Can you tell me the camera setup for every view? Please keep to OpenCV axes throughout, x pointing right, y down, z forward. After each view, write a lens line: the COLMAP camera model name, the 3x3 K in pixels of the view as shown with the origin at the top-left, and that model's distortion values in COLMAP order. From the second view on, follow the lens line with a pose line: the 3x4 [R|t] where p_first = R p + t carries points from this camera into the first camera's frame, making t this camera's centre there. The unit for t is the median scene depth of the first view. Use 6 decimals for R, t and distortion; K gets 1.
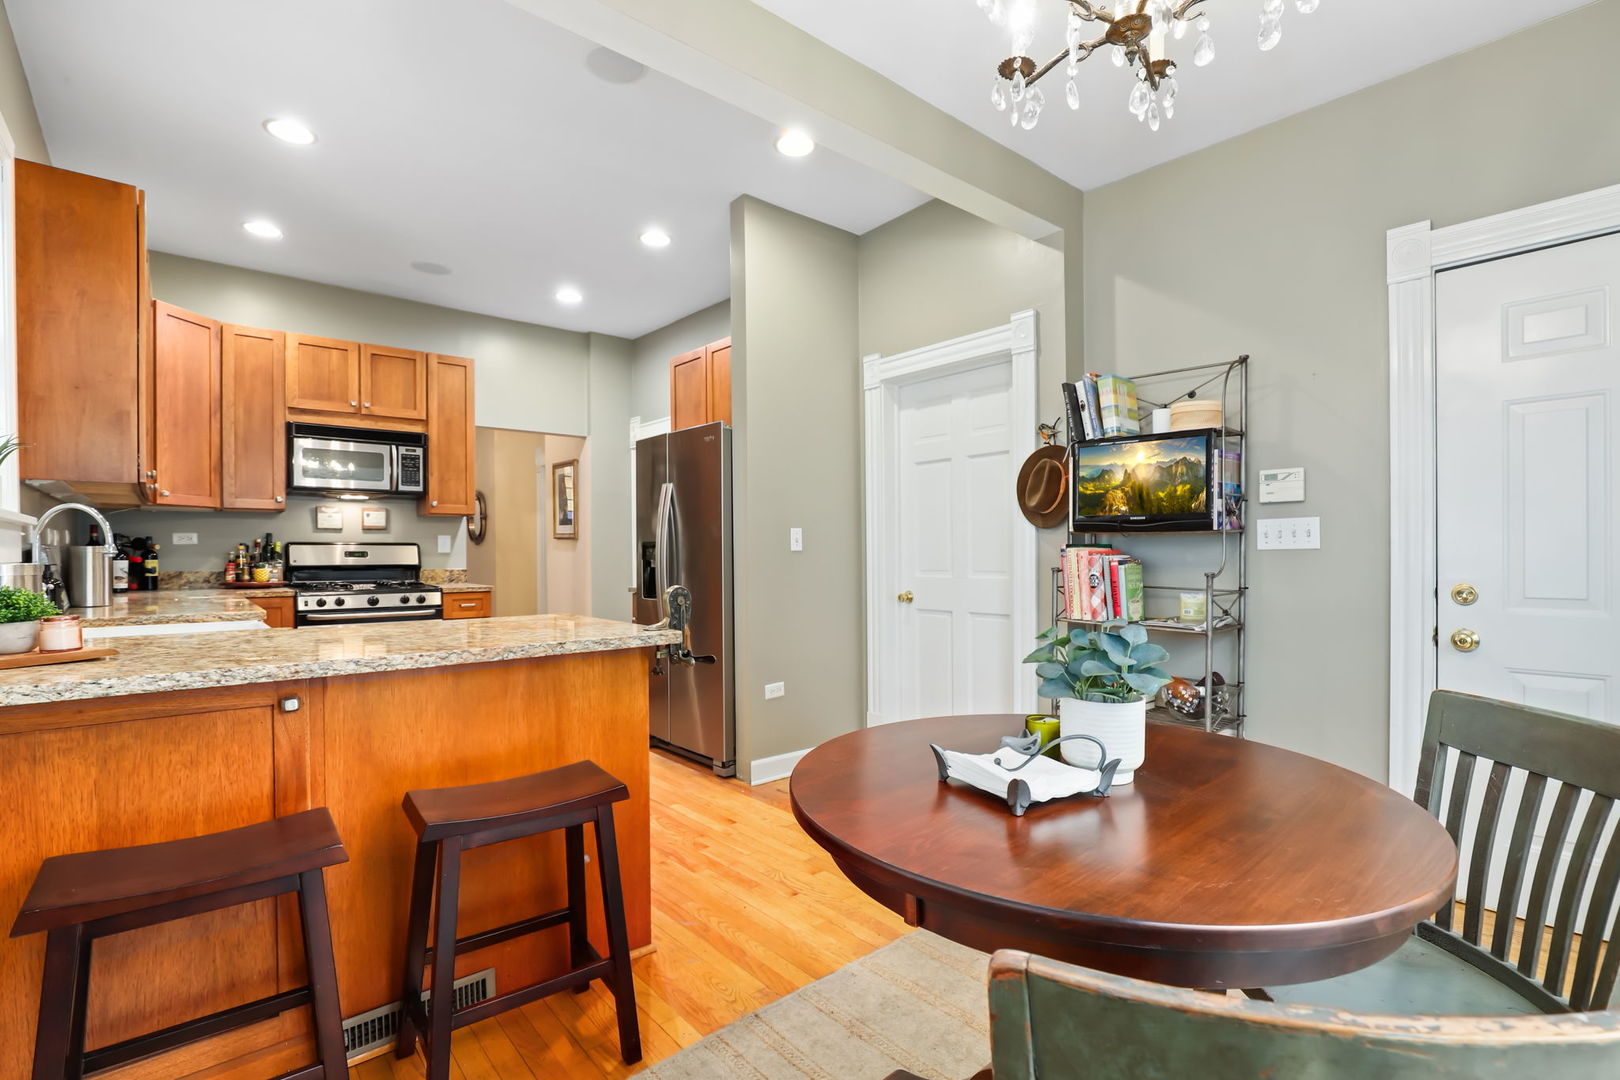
lens RADIAL K [[766.8, 0, 804.5], [0, 766.8, 550.9], [0, 0, 1]] dist [-0.027729, 0.001281]
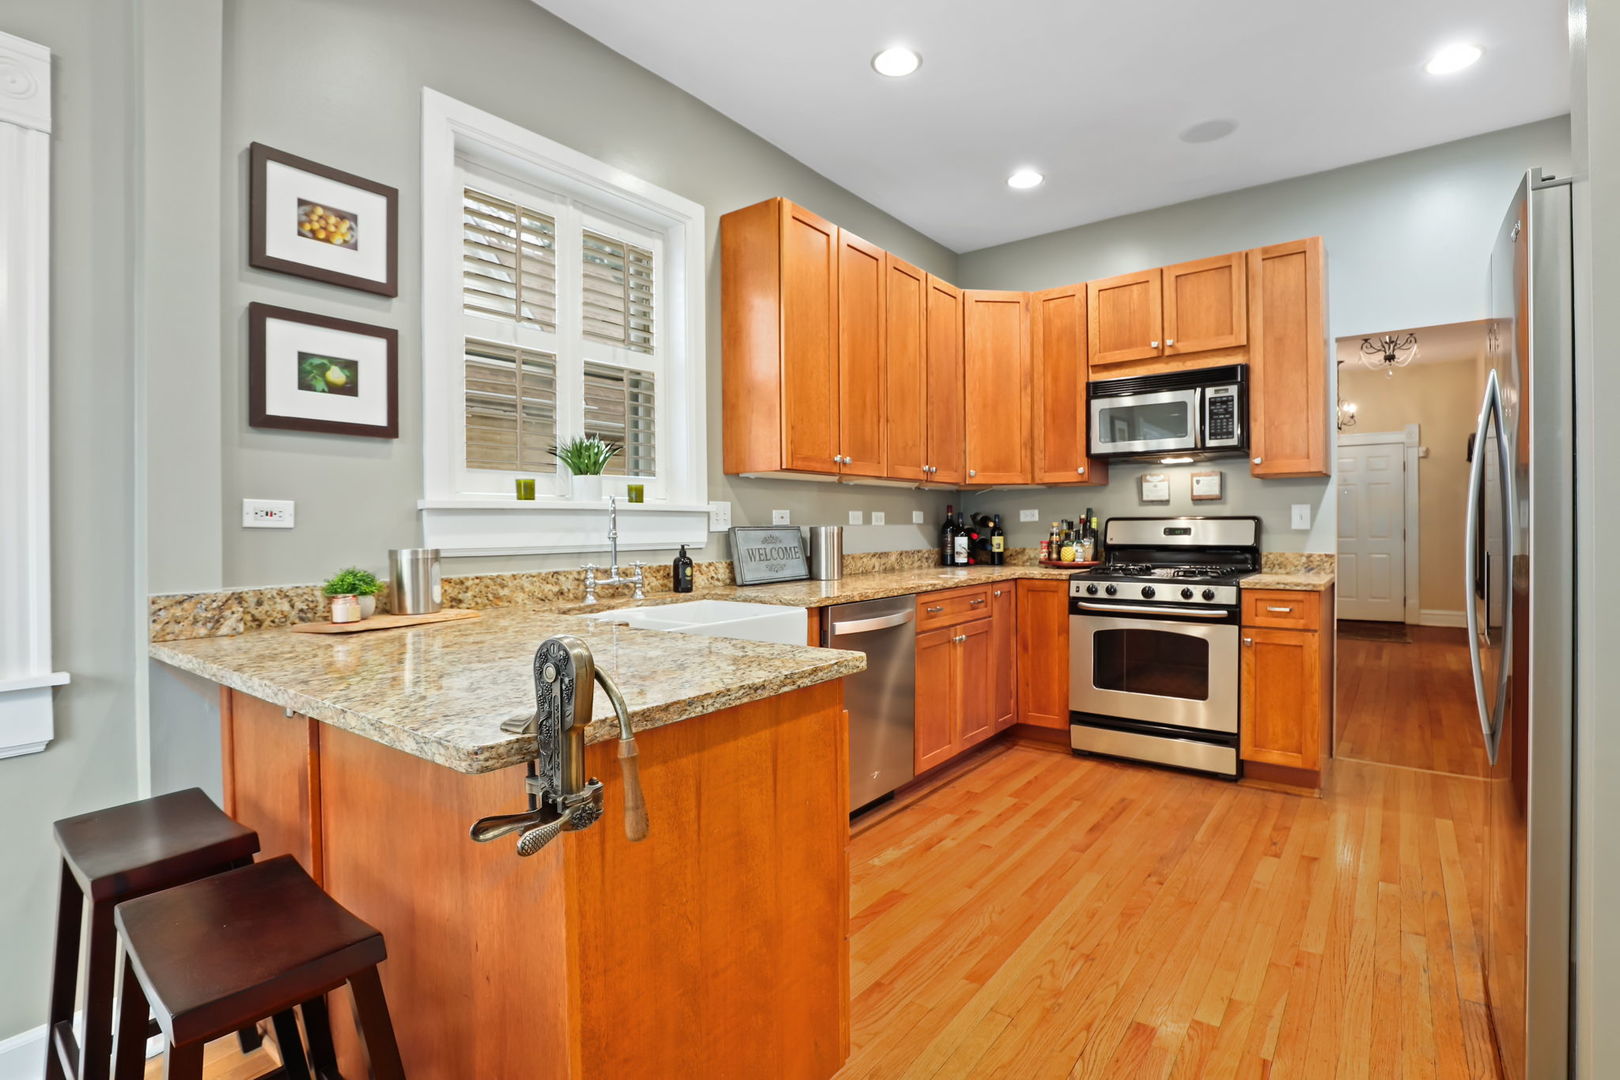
lens RADIAL K [[766.8, 0, 811.5], [0, 766.8, 530.3], [0, 0, 1]] dist [-0.027729, 0.001281]
pose [[0.218309, 0.004551, -0.975869, 0.115926], [0.008501, 0.999942, 0.006565, -0.005637], [0.975843, -0.009729, 0.218258, 0.461185]]
